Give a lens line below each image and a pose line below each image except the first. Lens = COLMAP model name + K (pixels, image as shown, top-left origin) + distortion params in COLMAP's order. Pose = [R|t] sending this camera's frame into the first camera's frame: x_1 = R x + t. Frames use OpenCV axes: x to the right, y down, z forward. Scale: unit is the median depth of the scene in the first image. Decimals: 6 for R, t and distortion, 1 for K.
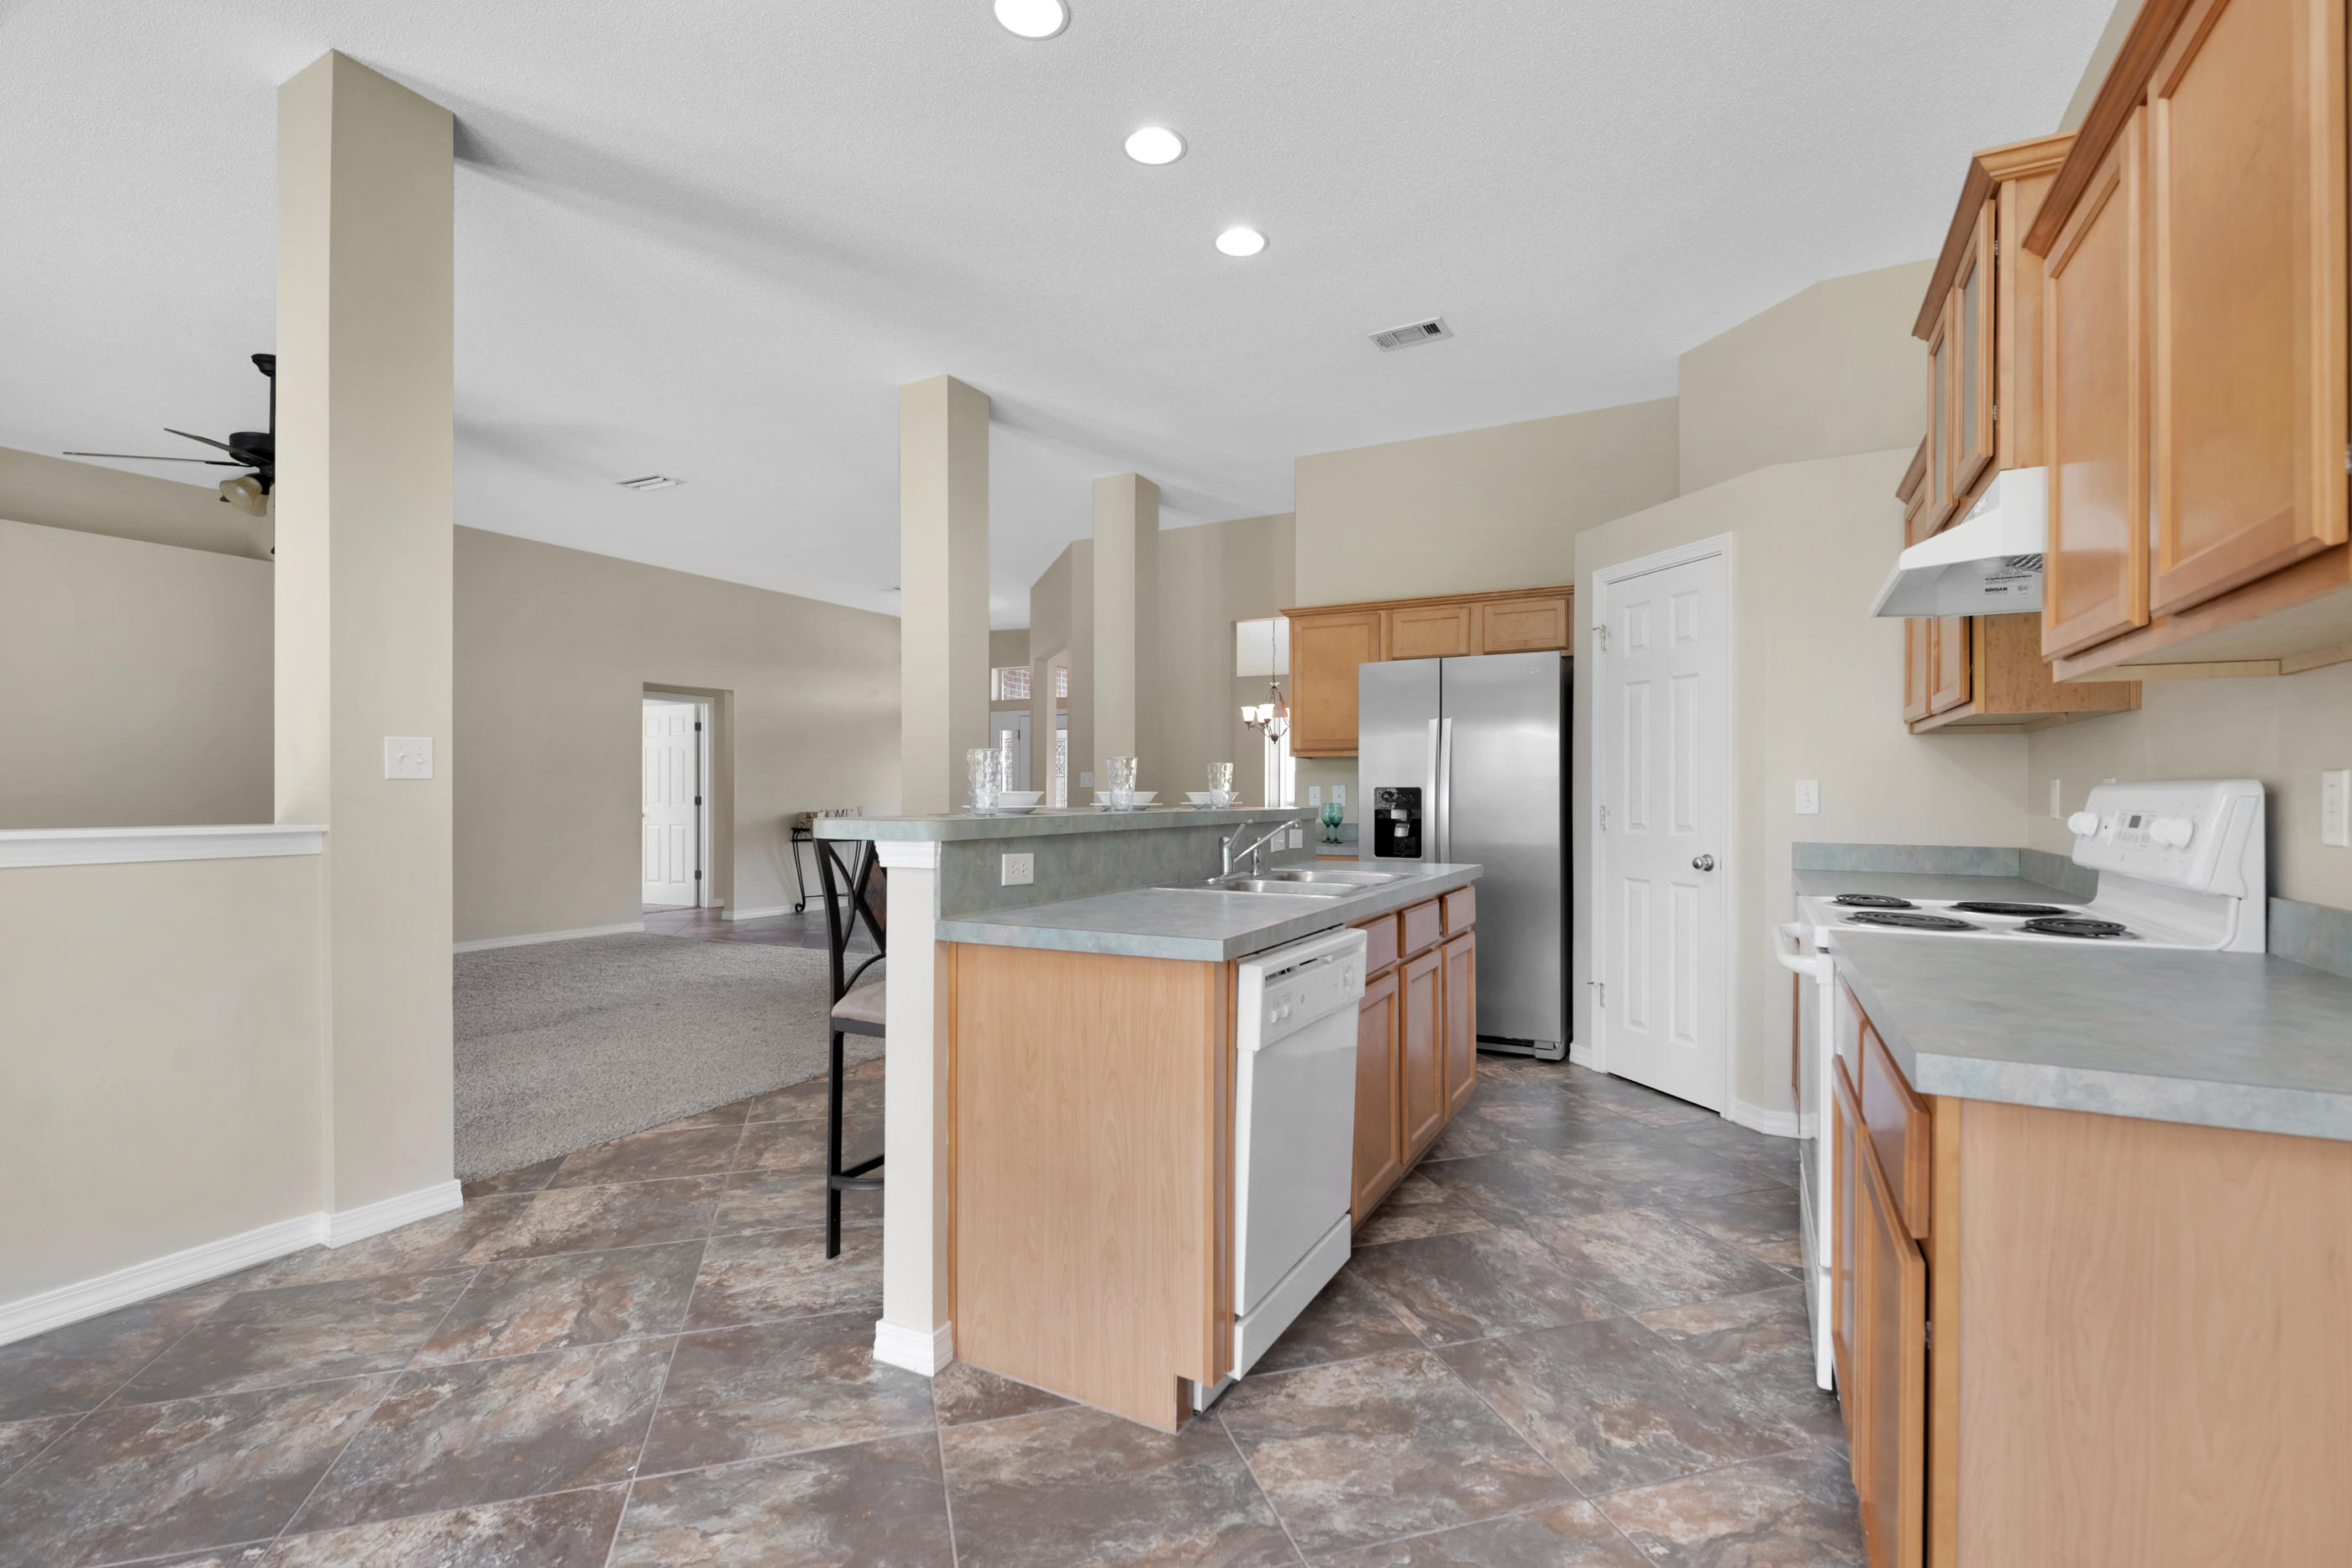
lens RADIAL K [[1068.0, 0, 1176.0], [0, 1068.0, 784.0], [0, 0, 1]] dist [0.005440, -0.000479]
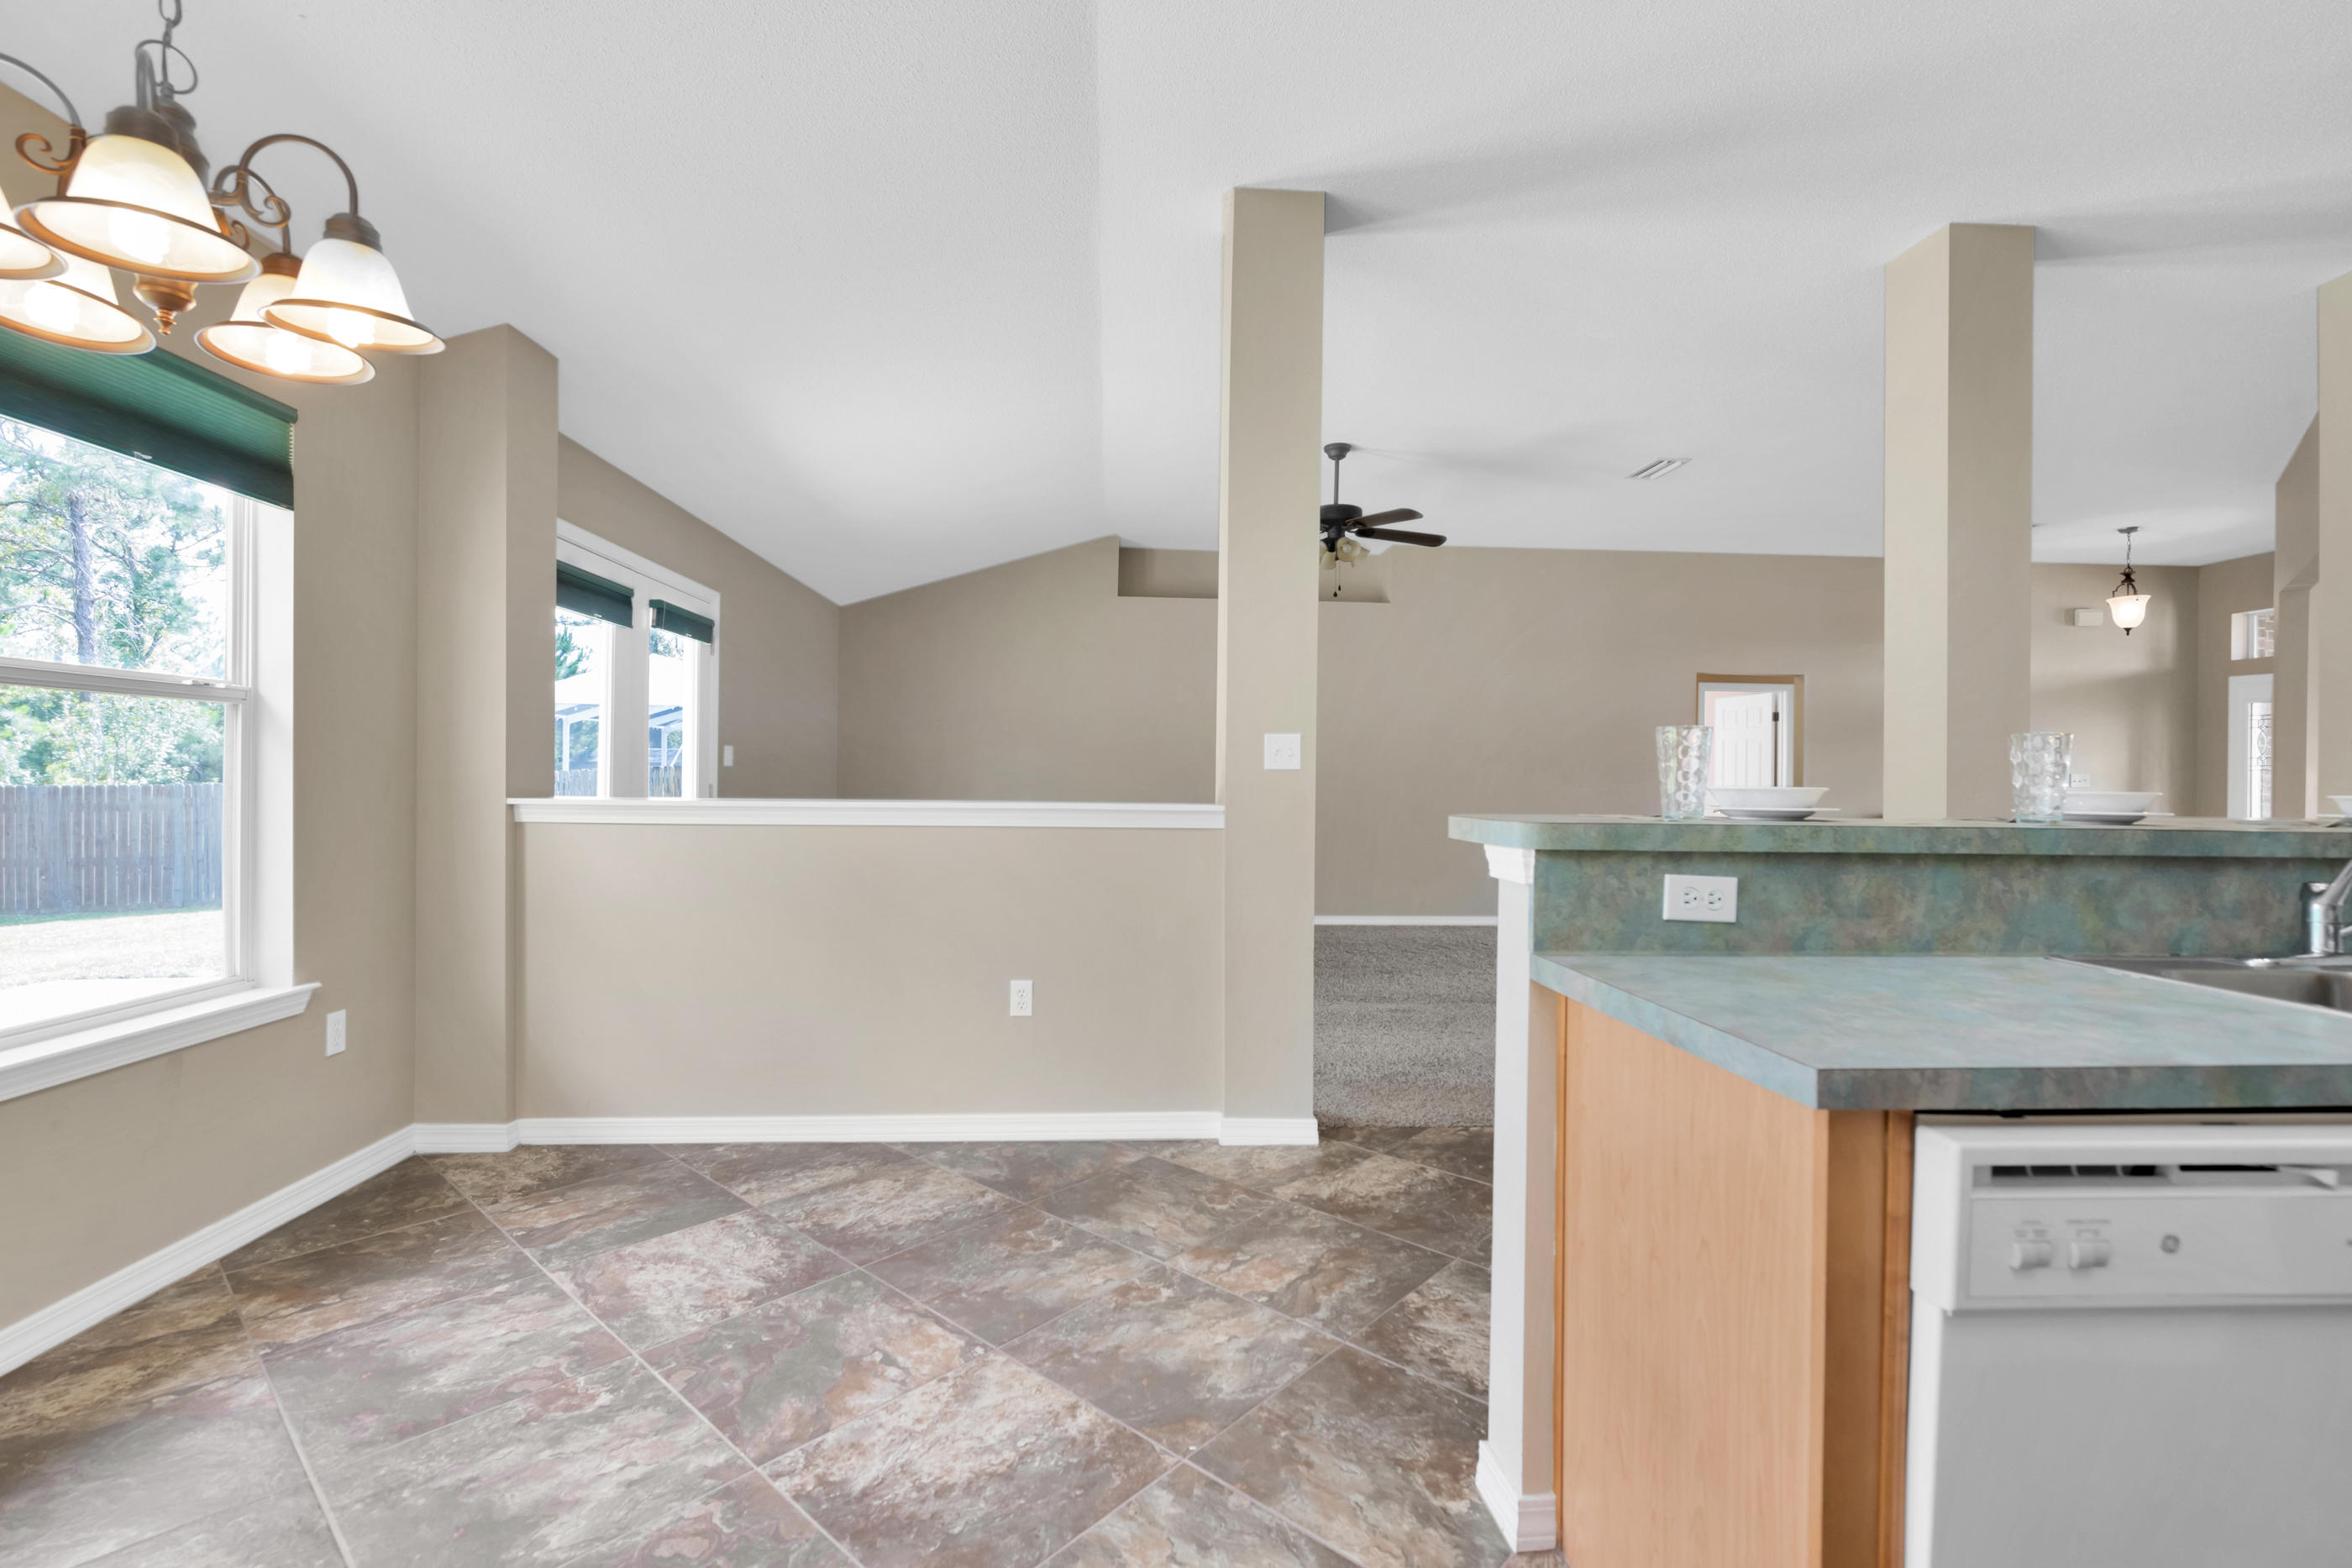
lens RADIAL K [[1041.2, 0, 1167.6], [0, 1041.2, 765.6], [0, 0, 1]] dist [0.003000, -0.000044]
pose [[0.524546, -0.003137, -0.851377, 0.259214], [-0.007094, 0.999942, -0.008055, 0.001452], [0.851353, 0.010265, 0.524493, 0.369622]]
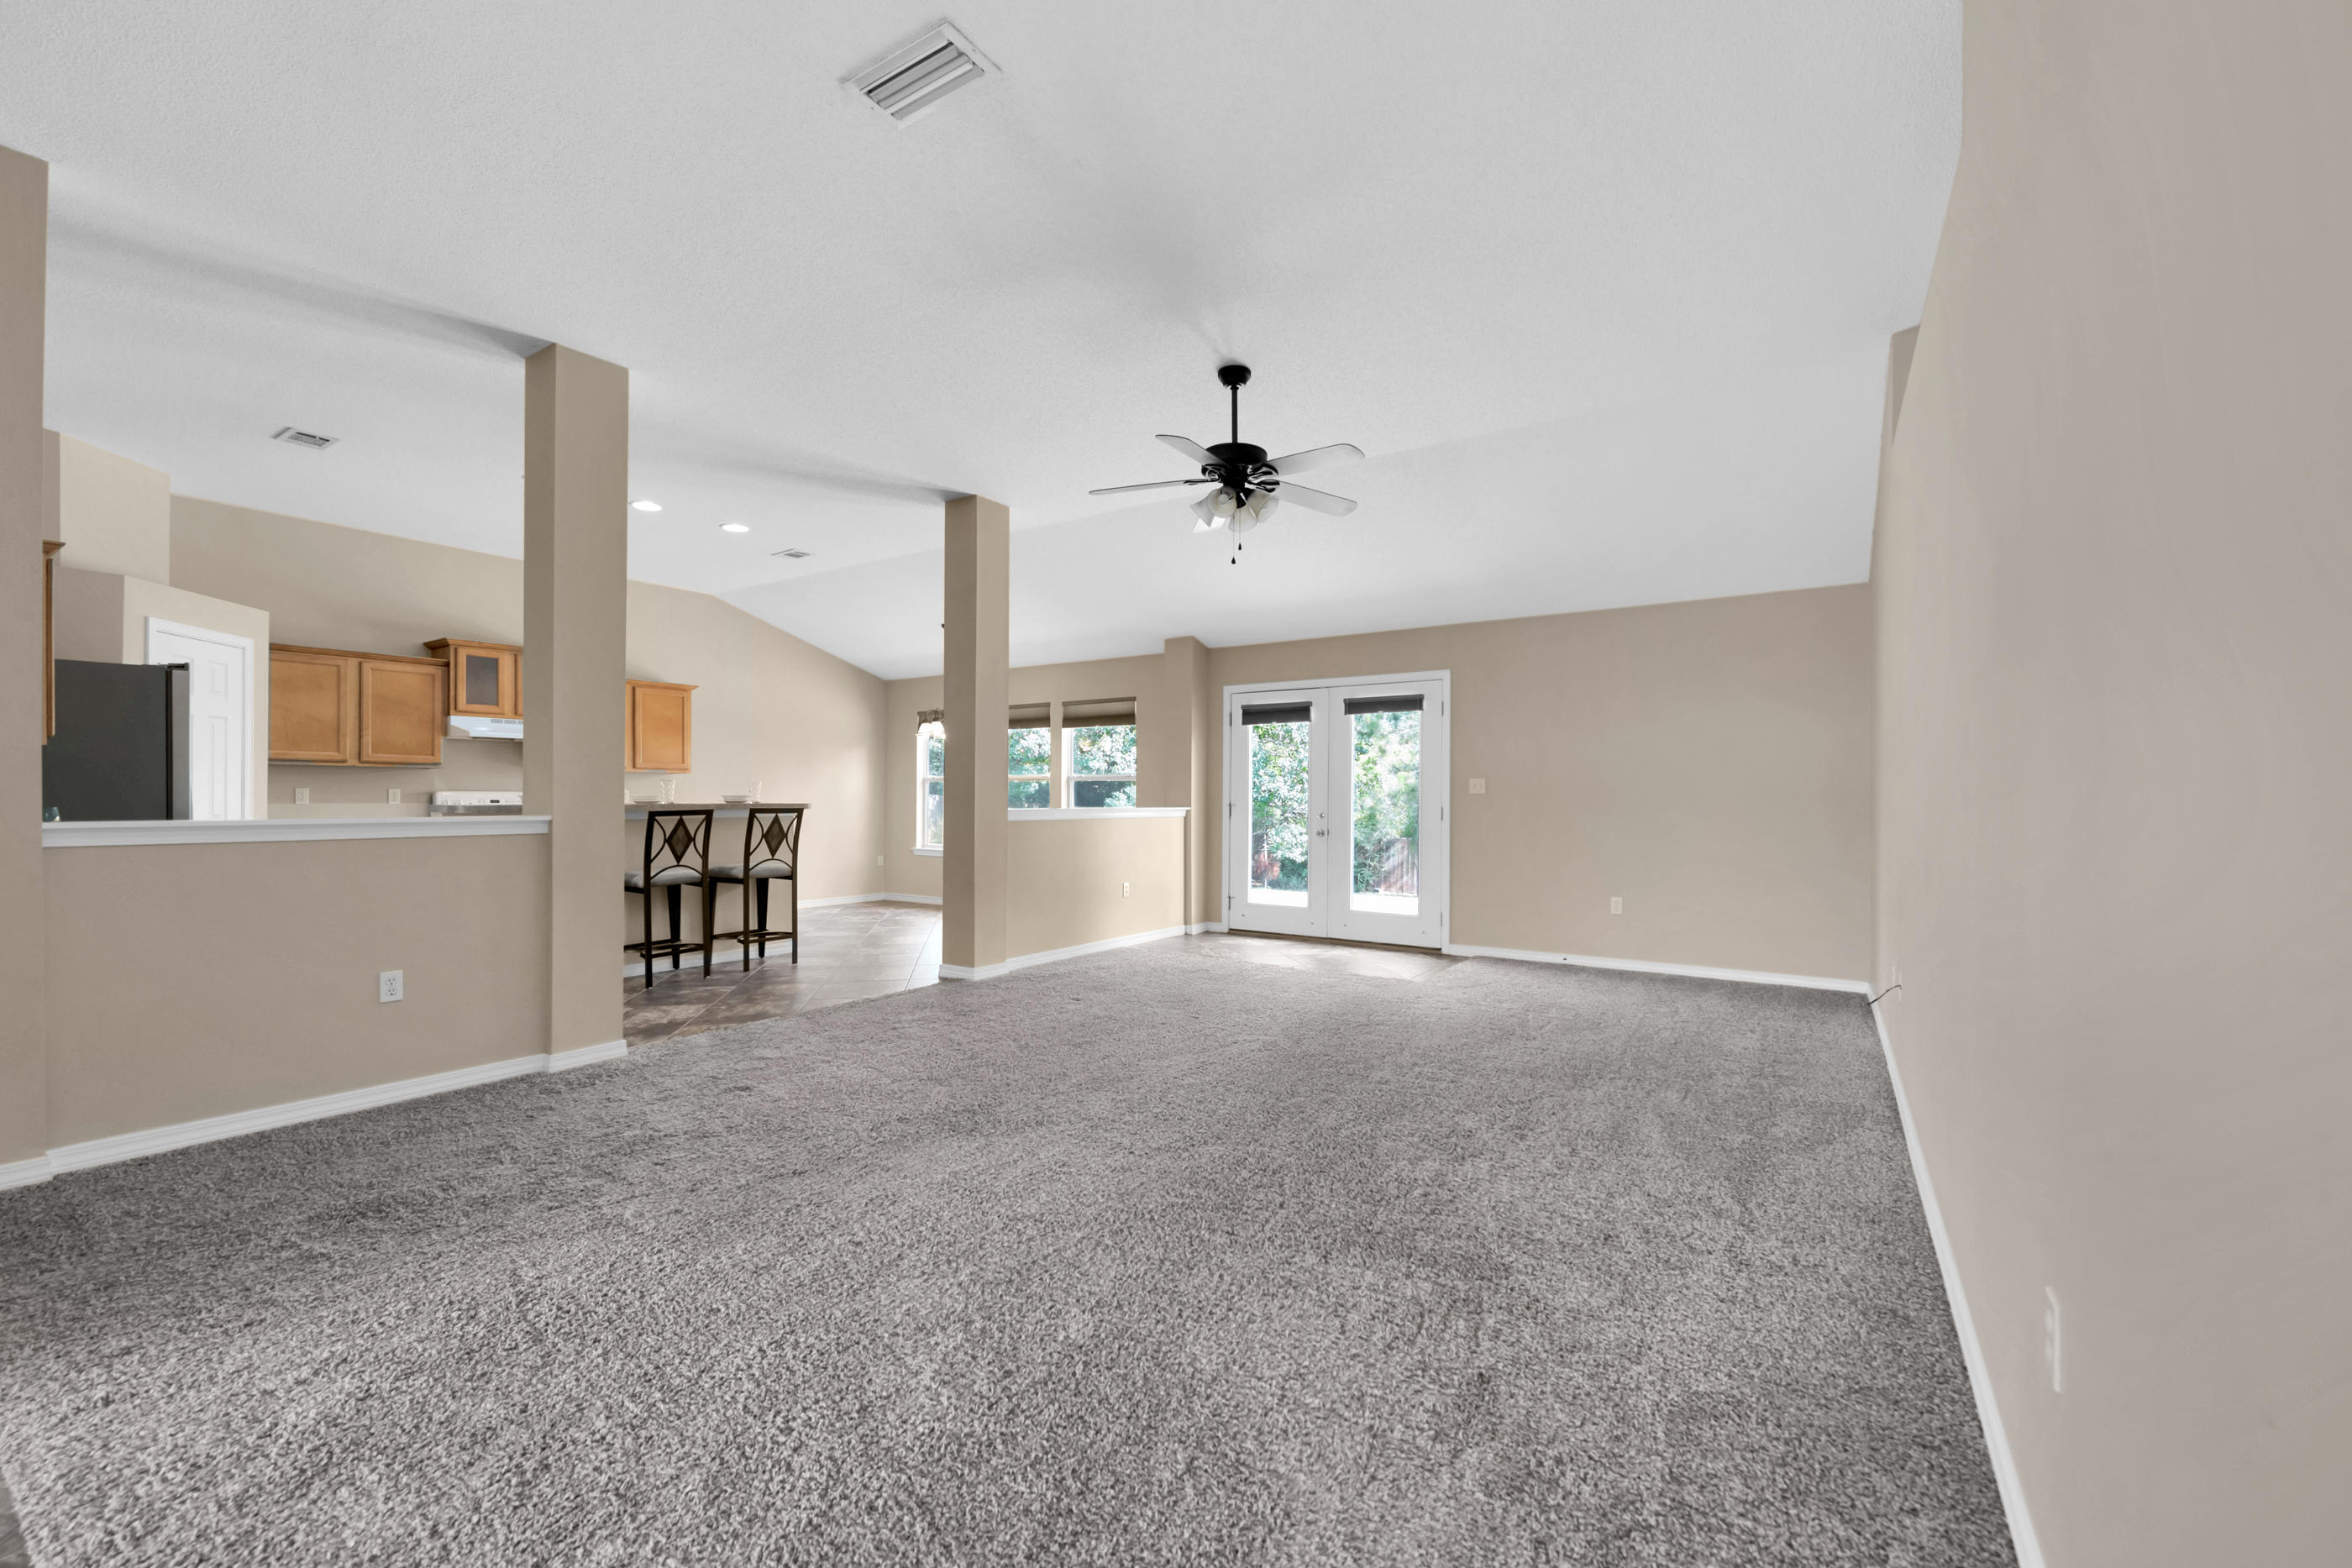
lens RADIAL K [[963.9, 0, 1163.3], [0, 963.9, 799.6], [0, 0, 1]] dist [-0.000057, -0.000270]
pose [[-0.993225, -0.006106, 0.116050, -1.834187], [-0.006637, 0.999969, -0.004188, 0.027058], [-0.116021, -0.004930, -0.993235, 3.981267]]
